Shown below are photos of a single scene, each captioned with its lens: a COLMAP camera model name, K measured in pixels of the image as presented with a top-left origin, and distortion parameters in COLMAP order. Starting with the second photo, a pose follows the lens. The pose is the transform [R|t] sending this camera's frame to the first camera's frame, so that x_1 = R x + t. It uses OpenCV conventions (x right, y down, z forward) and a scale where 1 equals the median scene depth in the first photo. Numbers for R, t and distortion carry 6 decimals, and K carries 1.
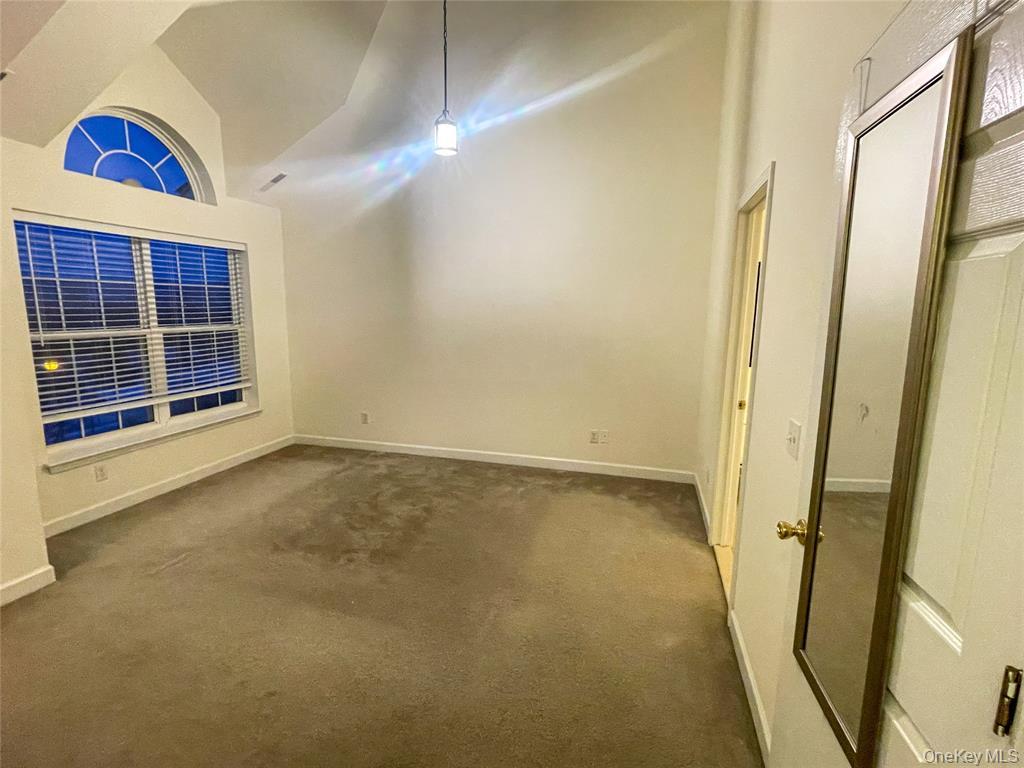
lens RADIAL K [[490.8, 0, 512.0], [0, 490.8, 384.0], [0, 0, 1]] dist [0.002219, -0.000107]
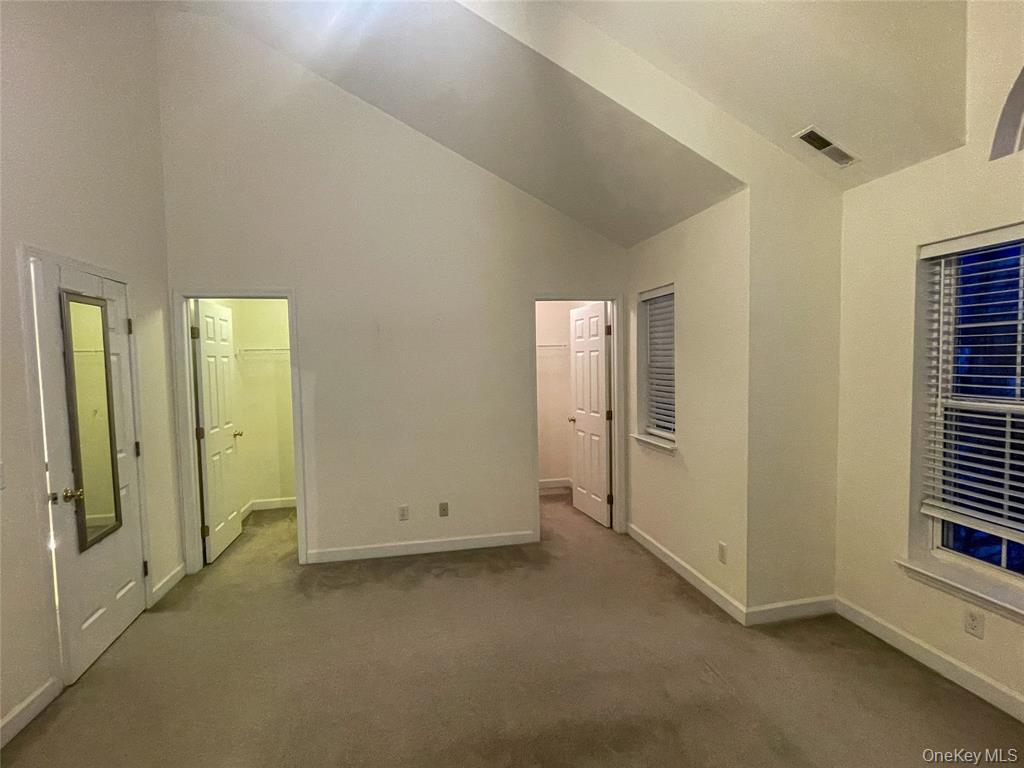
lens RADIAL K [[490.8, 0, 512.0], [0, 490.8, 384.0], [0, 0, 1]] dist [0.002219, -0.000107]
pose [[-0.894759, 0.021341, -0.446039, -0.022840], [-0.063461, 0.982642, 0.174318, -0.170171], [0.442017, 0.184279, -0.877874, 1.077600]]
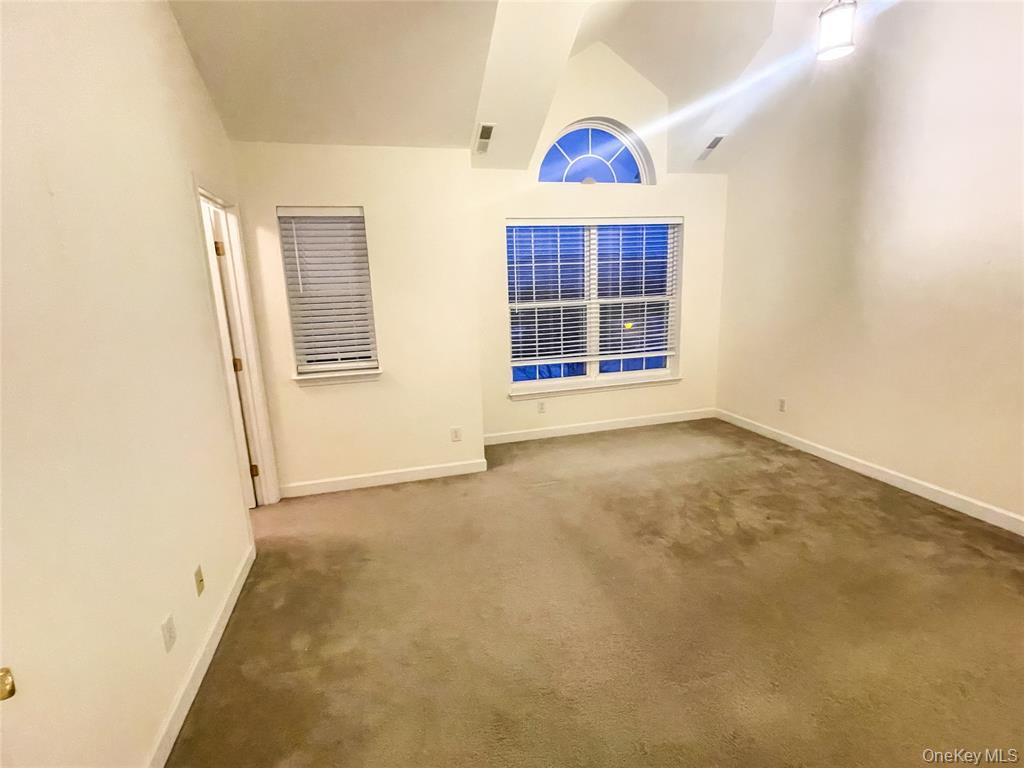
lens RADIAL K [[493.7, 0, 512.3], [0, 493.7, 387.7], [0, 0, 1]] dist [0.000666, -0.000540]
pose [[0.515938, 0.157324, -0.842055, 0.234222], [-0.093712, 0.987457, 0.127071, -0.033886], [0.851485, 0.013350, 0.524210, 0.183293]]
